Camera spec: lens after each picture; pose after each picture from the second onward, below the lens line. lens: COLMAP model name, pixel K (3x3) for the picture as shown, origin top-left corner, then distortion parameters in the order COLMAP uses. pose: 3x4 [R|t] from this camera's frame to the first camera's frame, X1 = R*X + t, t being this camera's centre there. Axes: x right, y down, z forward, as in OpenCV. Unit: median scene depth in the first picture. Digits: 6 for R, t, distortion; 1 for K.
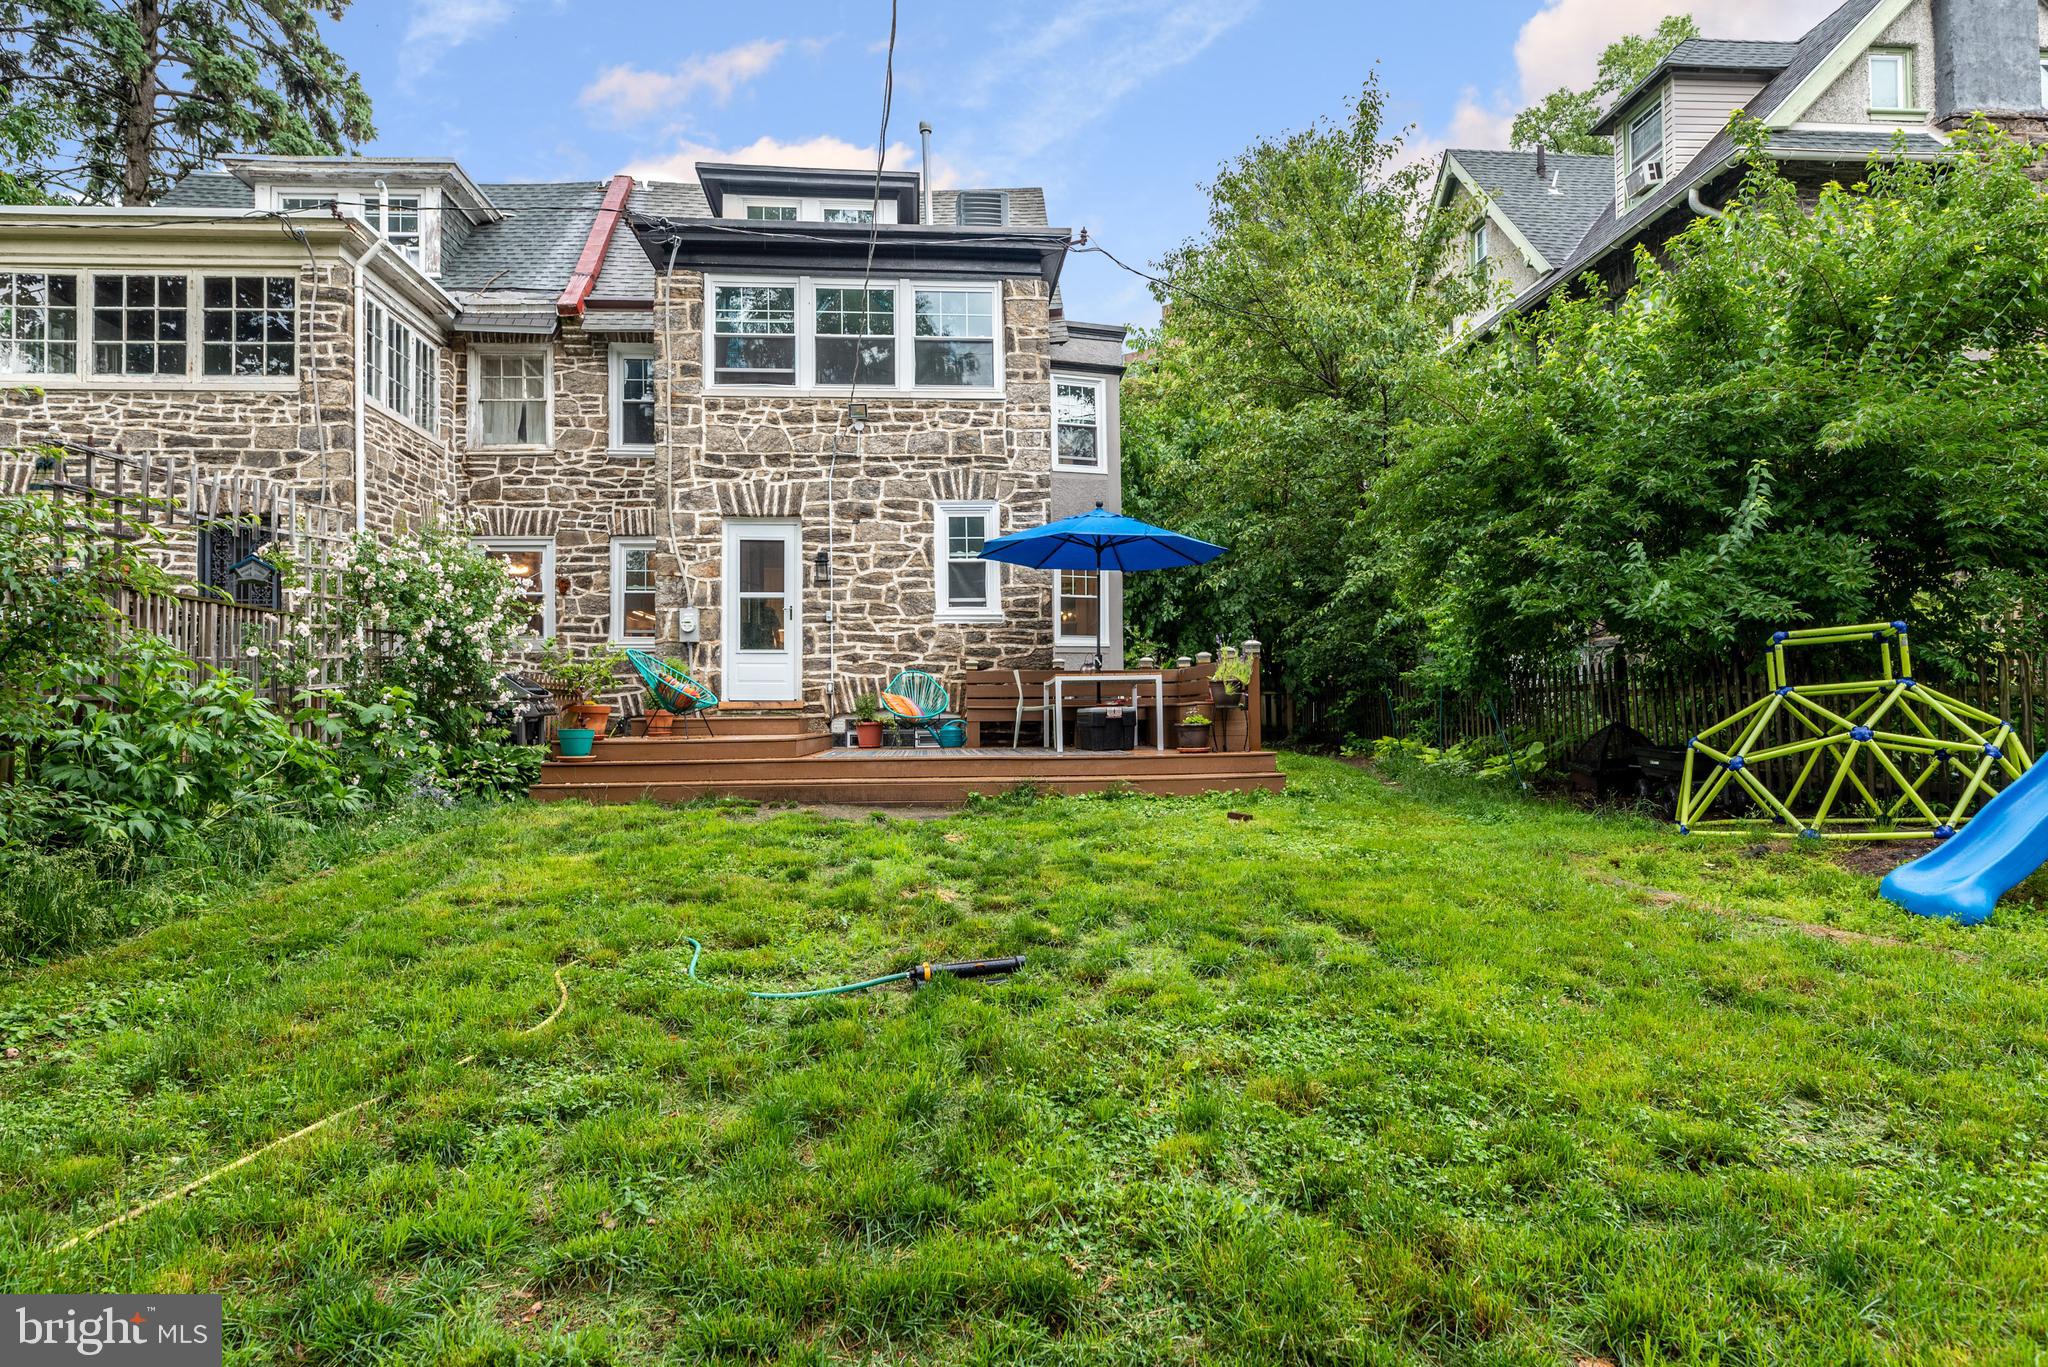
lens RADIAL K [[1173.6, 0, 1033.0], [0, 1173.6, 688.9], [0, 0, 1]] dist [0.005173, -0.003101]
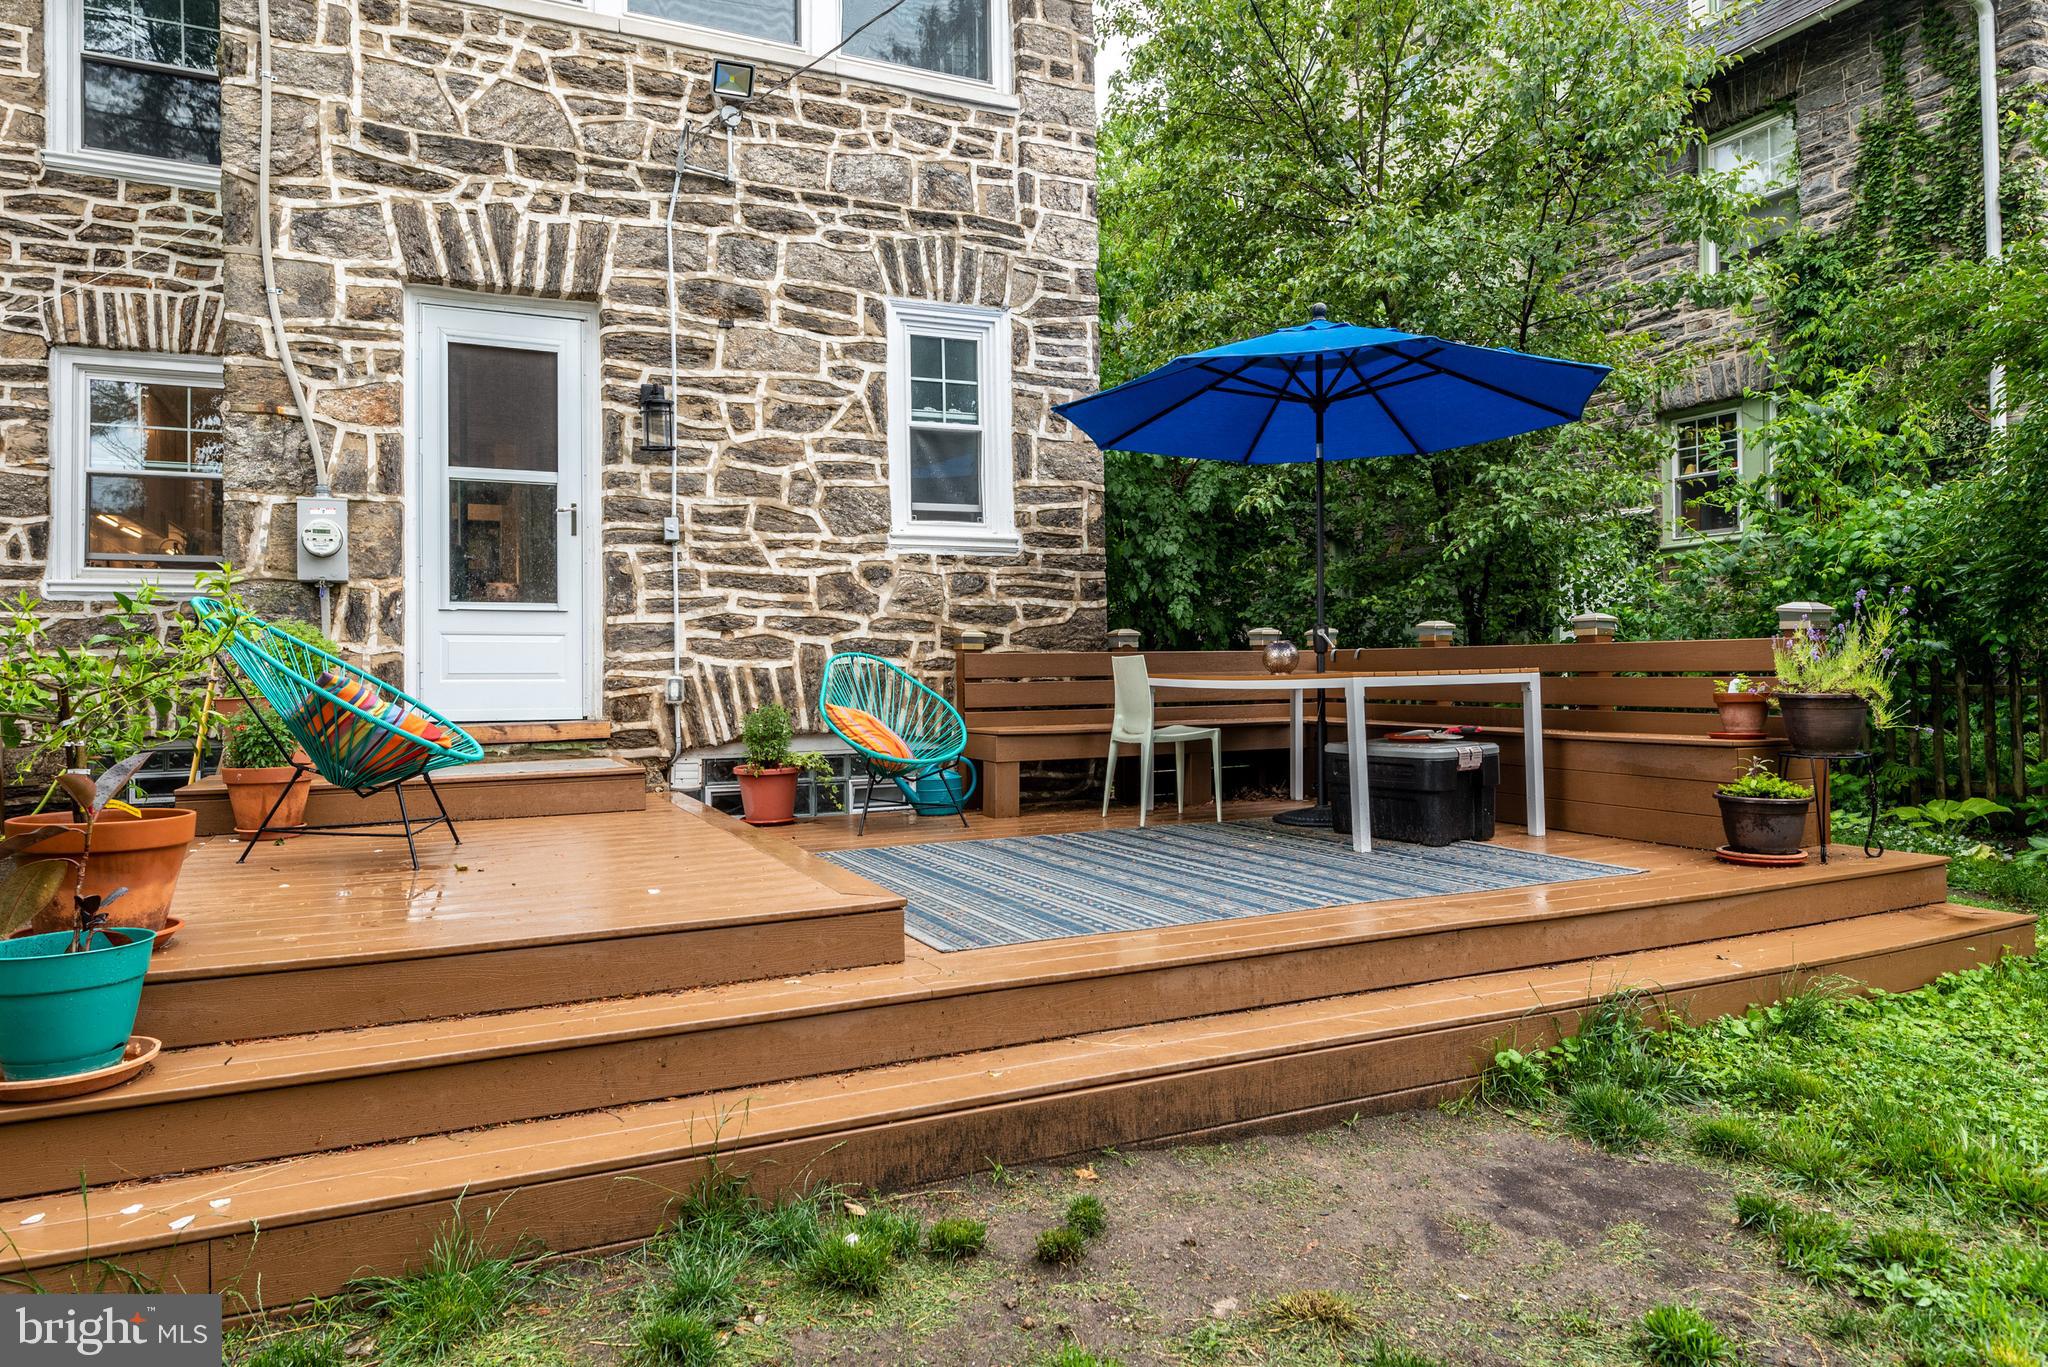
lens RADIAL K [[1173.6, 0, 927.6], [0, 1173.6, 649.9], [0, 0, 1]] dist [0.005173, -0.003101]
pose [[0.941584, 0.001718, 0.336775, -0.230193], [-0.003949, 0.999975, 0.005941, -0.019097], [-0.336756, -0.006924, 0.941566, 0.543888]]
